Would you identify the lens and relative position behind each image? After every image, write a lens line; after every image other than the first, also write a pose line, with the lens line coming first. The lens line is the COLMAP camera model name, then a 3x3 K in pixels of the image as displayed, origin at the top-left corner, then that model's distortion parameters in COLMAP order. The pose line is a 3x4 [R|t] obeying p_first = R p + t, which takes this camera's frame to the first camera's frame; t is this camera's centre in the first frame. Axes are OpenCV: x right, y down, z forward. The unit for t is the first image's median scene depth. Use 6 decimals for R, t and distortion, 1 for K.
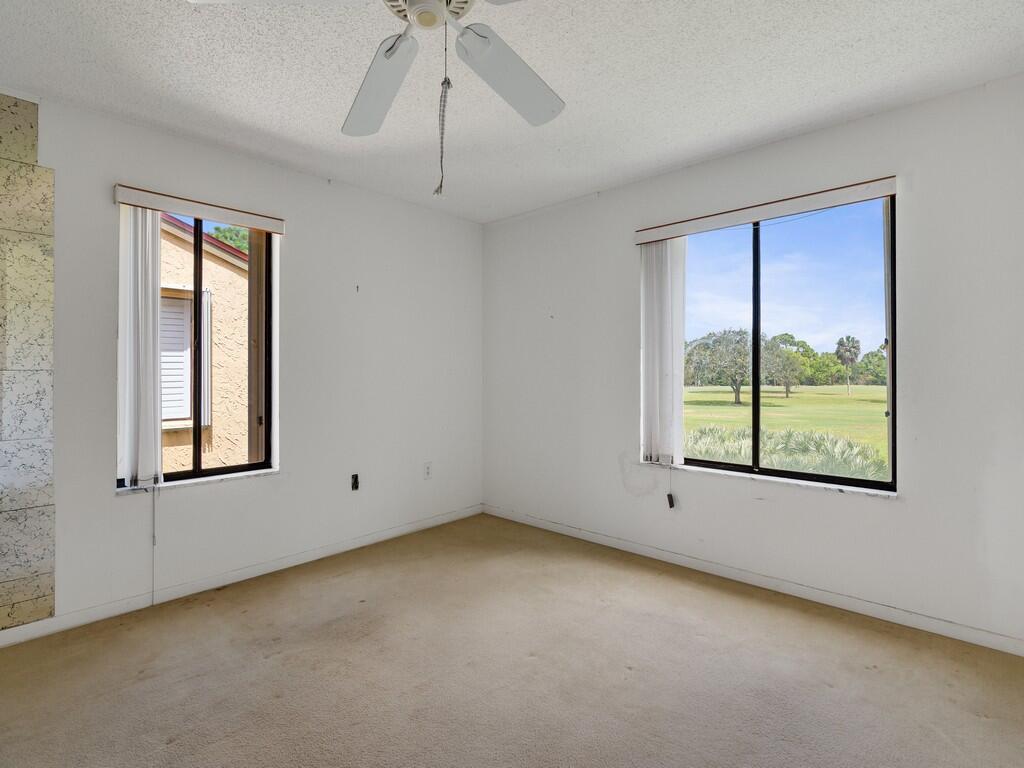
lens RADIAL K [[497.4, 0, 515.5], [0, 497.4, 375.2], [0, 0, 1]] dist [-0.021041, 0.000185]
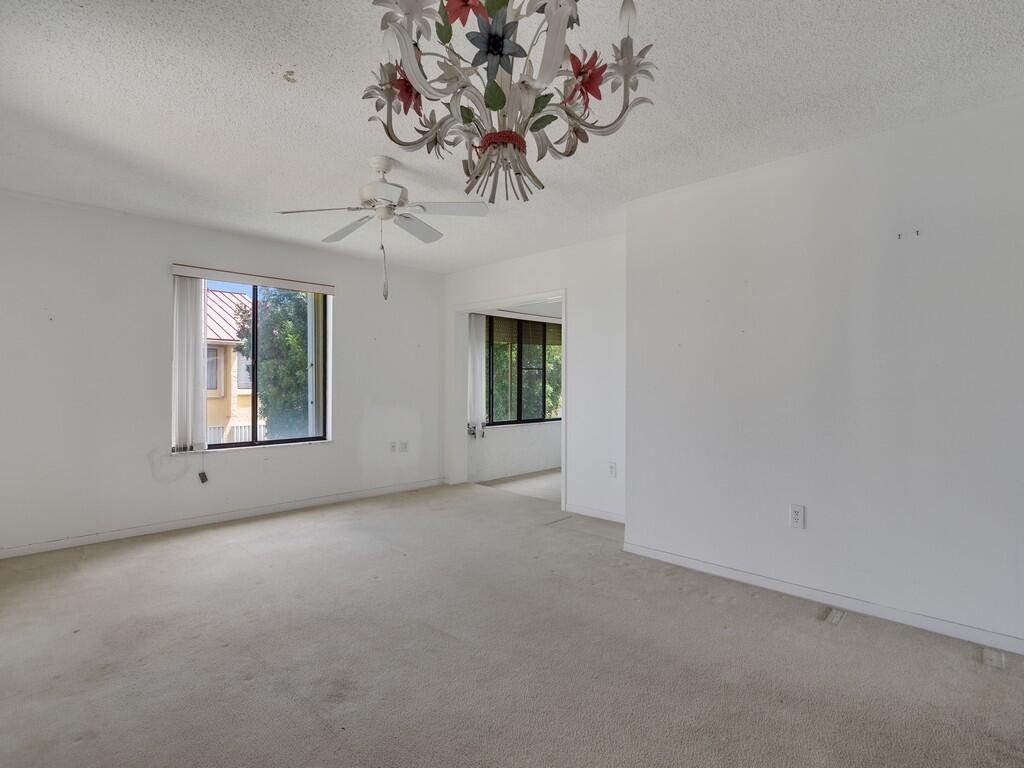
lens RADIAL K [[495.2, 0, 512.0], [0, 495.2, 384.0], [0, 0, 1]] dist [-0.023403, 0.000057]
pose [[0.010279, 0.007126, 0.999922, -0.961033], [-0.003624, 0.999968, -0.007089, 0.010439], [-0.999941, -0.003550, 0.010304, 0.159039]]
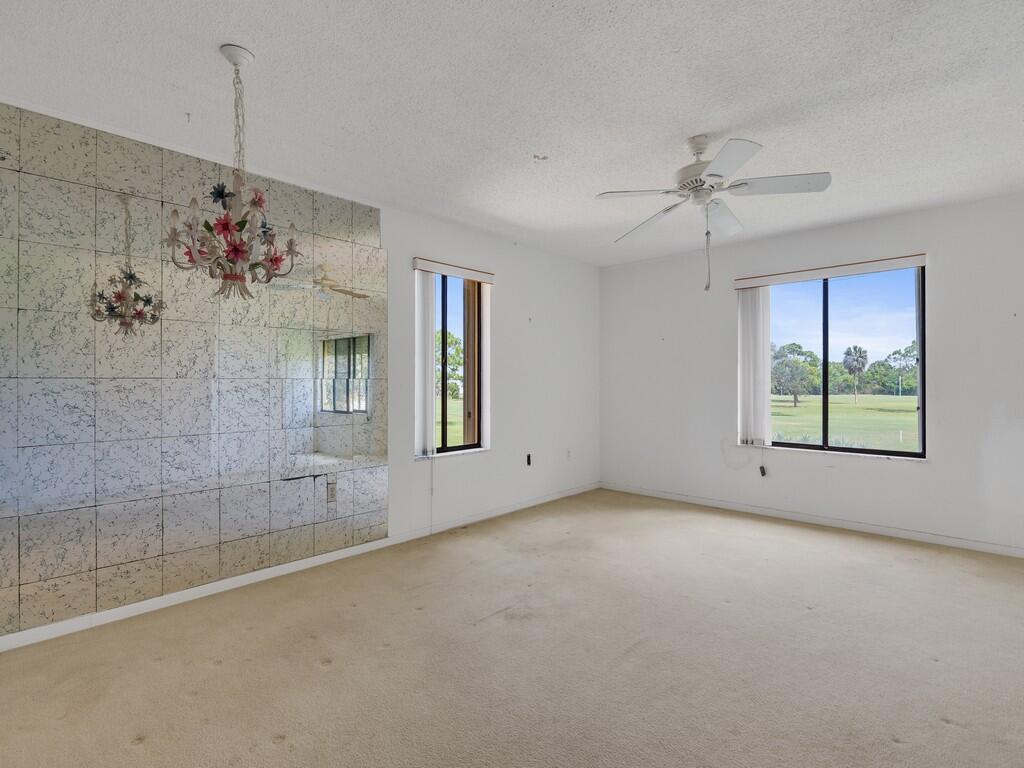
lens RADIAL K [[495.2, 0, 512.0], [0, 495.2, 384.0], [0, 0, 1]] dist [-0.023403, 0.000057]
pose [[0.999880, 0.001466, -0.015454, -0.374976], [-0.001470, 0.999999, -0.000273, 0.004459], [0.015453, 0.000296, 0.999881, -0.412640]]
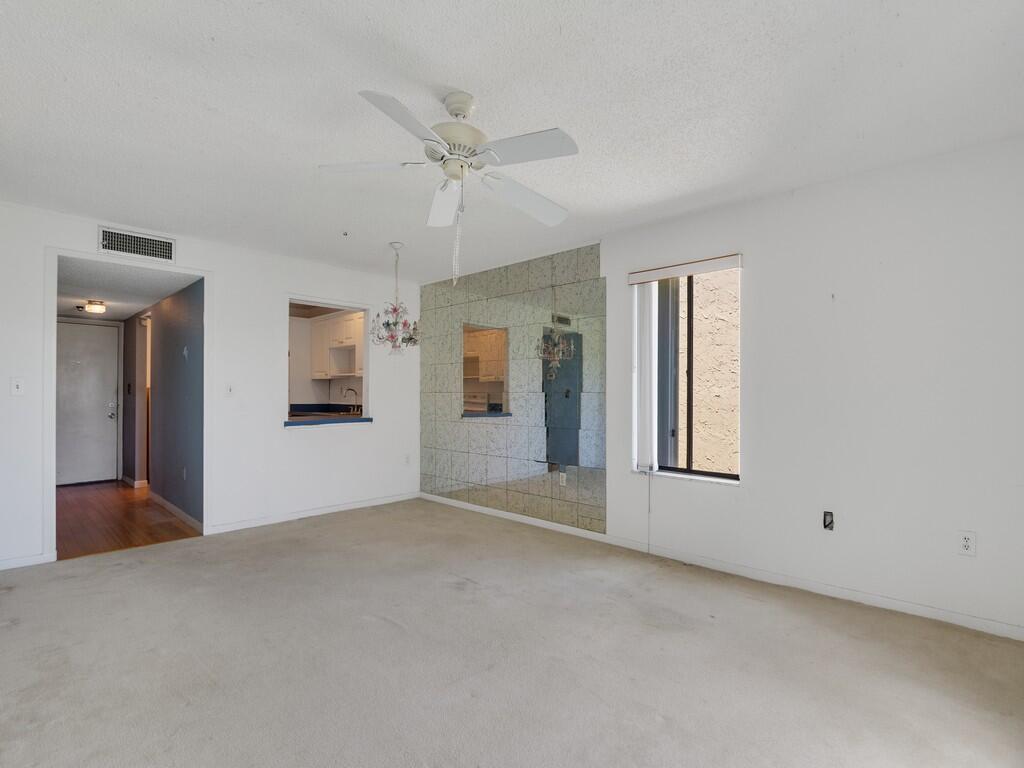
lens RADIAL K [[495.2, 0, 512.0], [0, 495.2, 384.0], [0, 0, 1]] dist [-0.023403, 0.000057]
pose [[-0.010395, -0.002893, -0.999942, 0.585133], [0.003904, 0.999988, -0.002934, -0.025638], [0.999938, -0.003934, -0.010383, 0.486674]]
